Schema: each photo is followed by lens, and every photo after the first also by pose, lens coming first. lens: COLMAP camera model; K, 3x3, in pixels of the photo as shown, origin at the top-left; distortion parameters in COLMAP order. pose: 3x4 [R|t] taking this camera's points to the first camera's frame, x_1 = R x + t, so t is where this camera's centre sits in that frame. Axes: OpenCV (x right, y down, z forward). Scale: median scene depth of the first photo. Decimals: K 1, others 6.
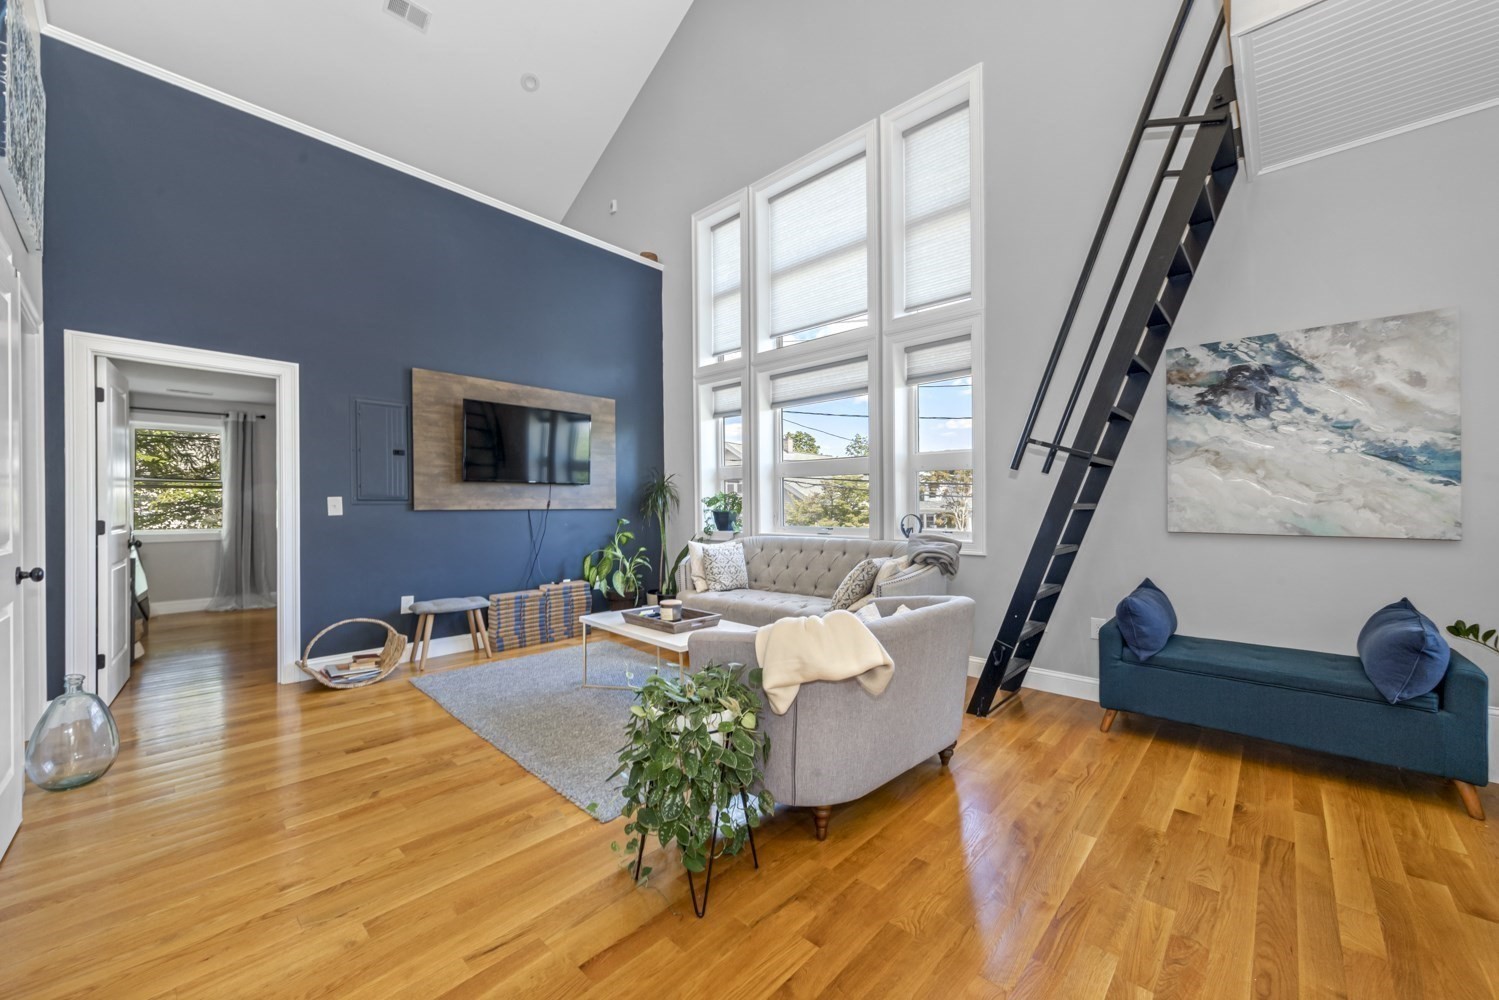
lens RADIAL K [[574.4, 0, 748.7], [0, 574.4, 509.6], [0, 0, 1]] dist [0.023299, 0.000074]
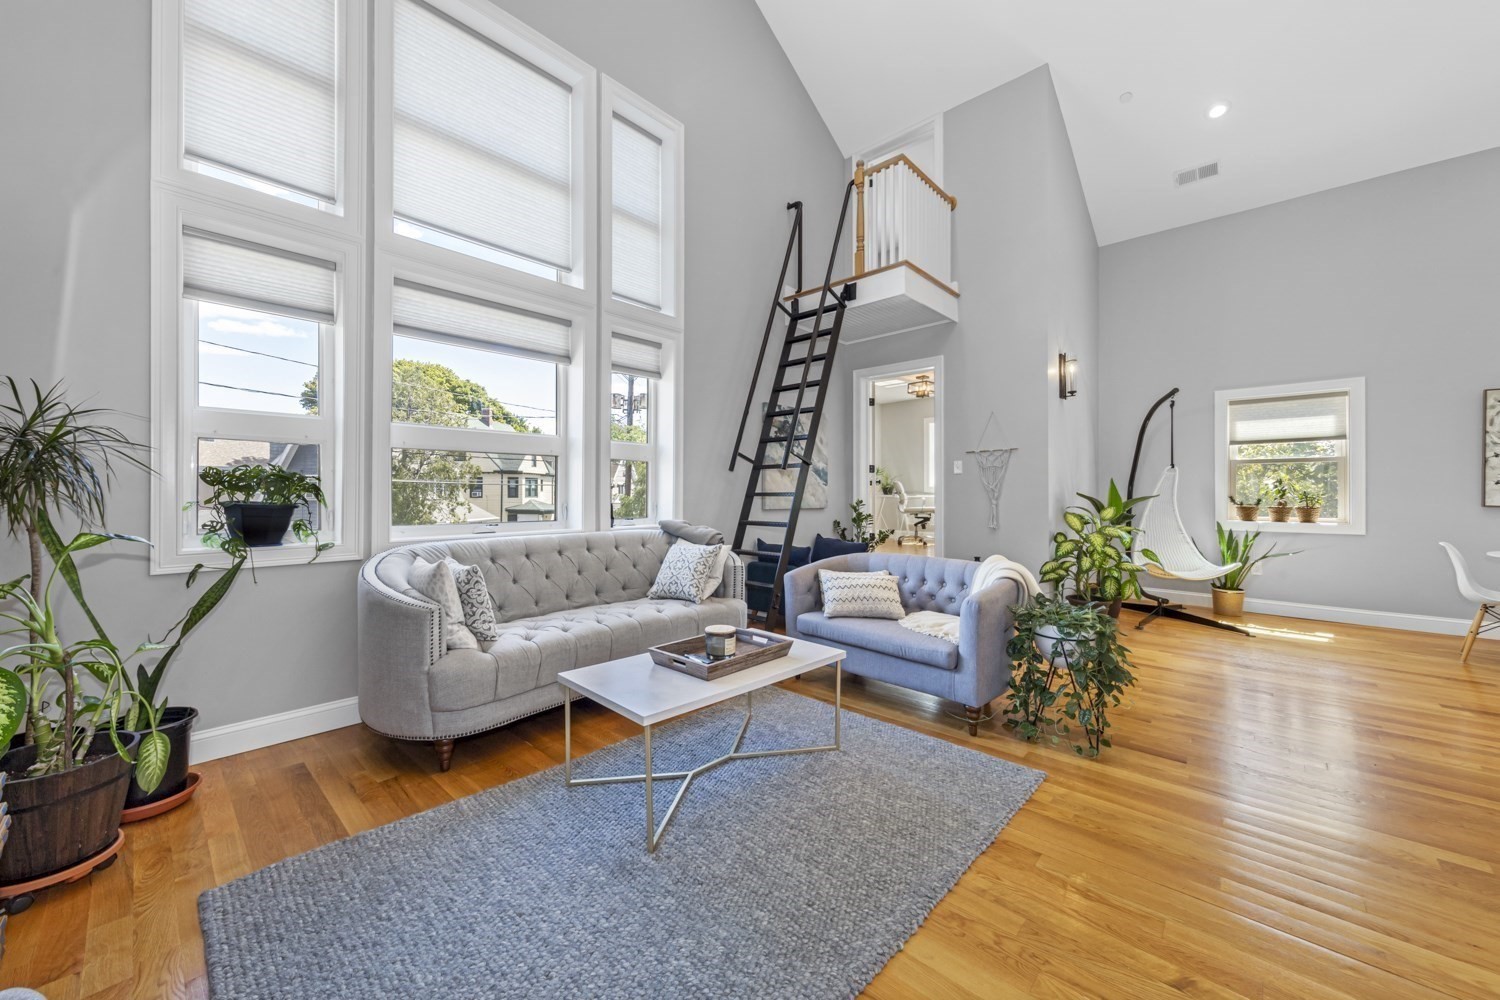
lens RADIAL K [[537.7, 0, 750.0], [0, 537.7, 500.0], [0, 0, 1]] dist [-0.011845, 0.000013]
pose [[0.009545, -0.004171, 0.999946, -0.879130], [0.004006, 0.999983, 0.004132, 0.001732], [-0.999946, 0.003966, 0.009561, 1.065940]]
